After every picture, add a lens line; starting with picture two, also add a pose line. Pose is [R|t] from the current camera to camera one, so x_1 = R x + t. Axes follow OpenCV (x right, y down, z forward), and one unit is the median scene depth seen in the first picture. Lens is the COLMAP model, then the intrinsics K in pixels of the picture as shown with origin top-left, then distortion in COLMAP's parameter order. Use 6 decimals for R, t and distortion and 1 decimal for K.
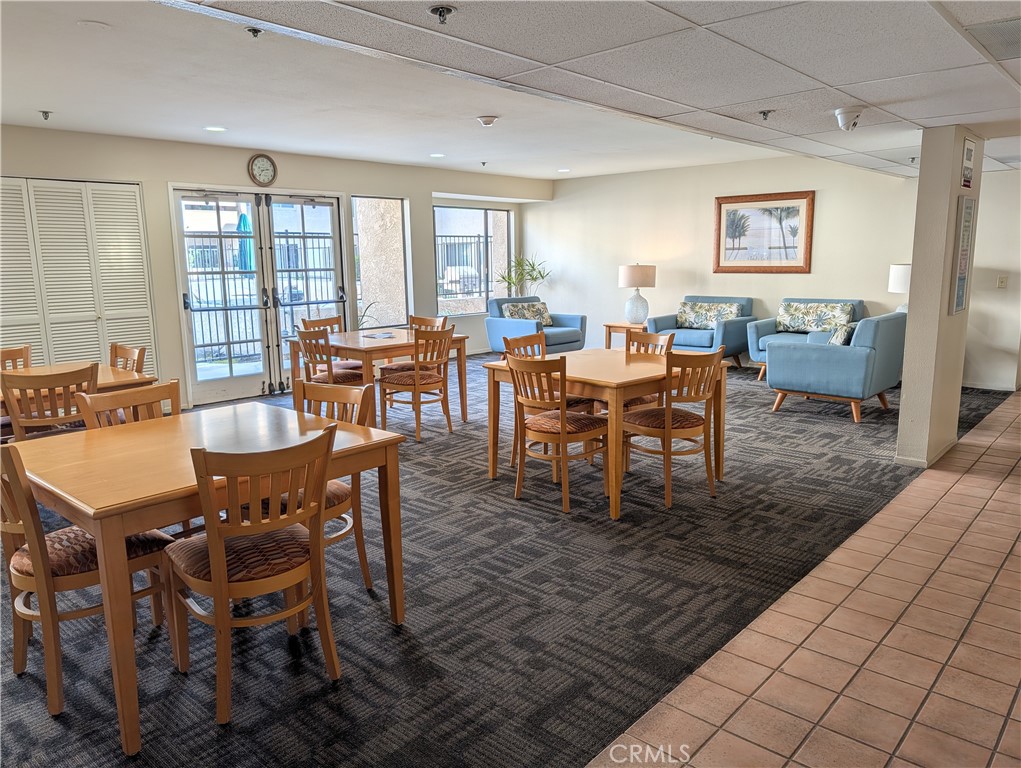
lens RADIAL K [[733.9, 0, 510.5], [0, 733.9, 384.0], [0, 0, 1]] dist [0.031395, -0.025721]
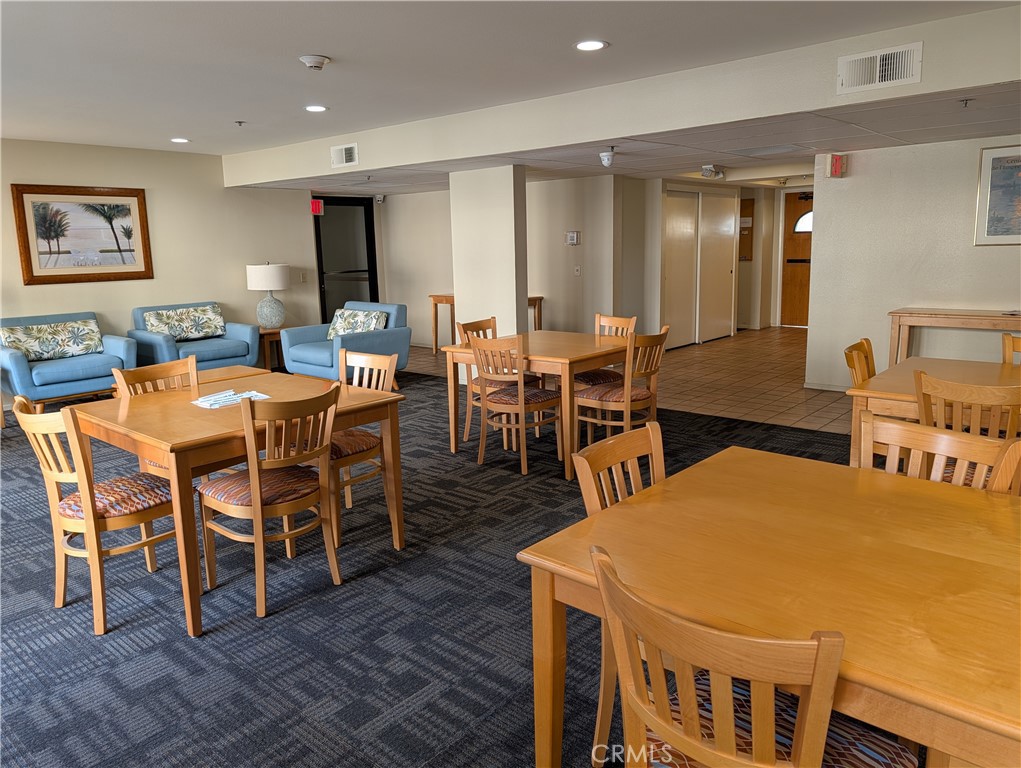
lens RADIAL K [[733.9, 0, 510.5], [0, 733.9, 384.0], [0, 0, 1]] dist [0.031395, -0.025721]
pose [[-0.015037, -0.183084, 0.982982, -0.532731], [0.191147, 0.964436, 0.182554, -0.105327], [-0.981446, 0.190639, 0.020494, 0.563140]]
